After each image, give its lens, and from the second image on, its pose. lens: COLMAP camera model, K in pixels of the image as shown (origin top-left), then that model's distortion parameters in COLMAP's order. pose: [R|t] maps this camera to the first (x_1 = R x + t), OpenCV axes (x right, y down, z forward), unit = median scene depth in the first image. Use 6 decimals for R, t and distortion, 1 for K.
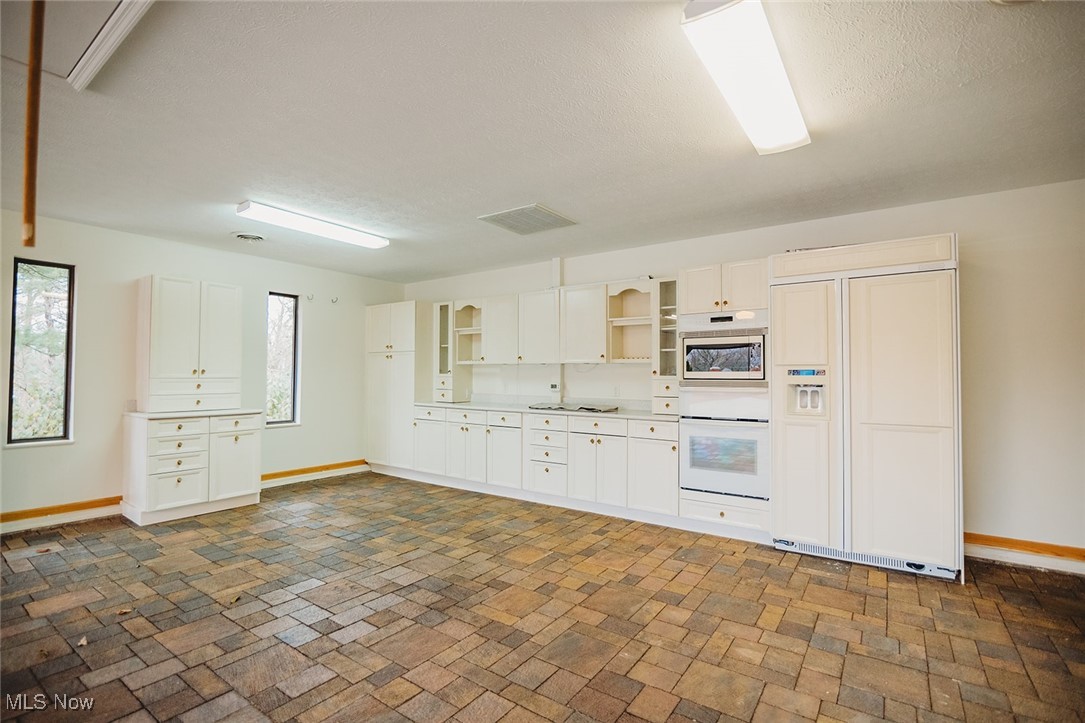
lens RADIAL K [[508.0, 0, 546.6], [0, 508.0, 358.8], [0, 0, 1]] dist [-0.020420, 0.002012]
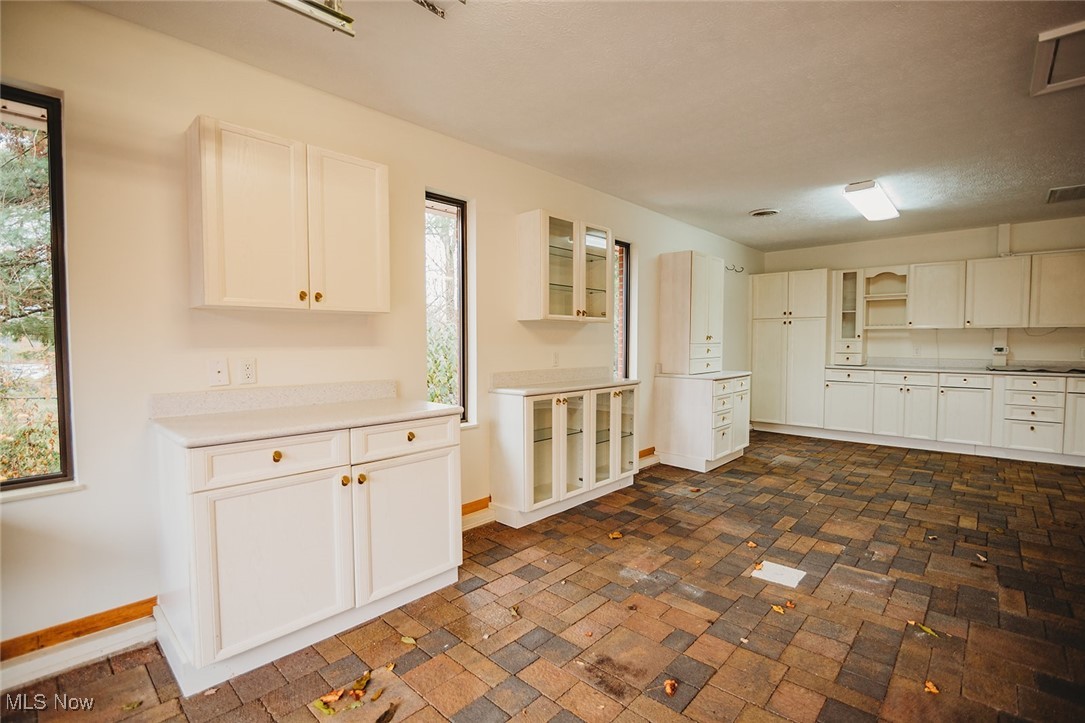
lens RADIAL K [[508.0, 0, 546.6], [0, 508.0, 358.8], [0, 0, 1]] dist [-0.020420, 0.002012]
pose [[0.990763, -0.003487, -0.135563, -0.796705], [0.012132, 0.997940, 0.062996, -0.002194], [0.135065, -0.064058, 0.988764, -0.139120]]
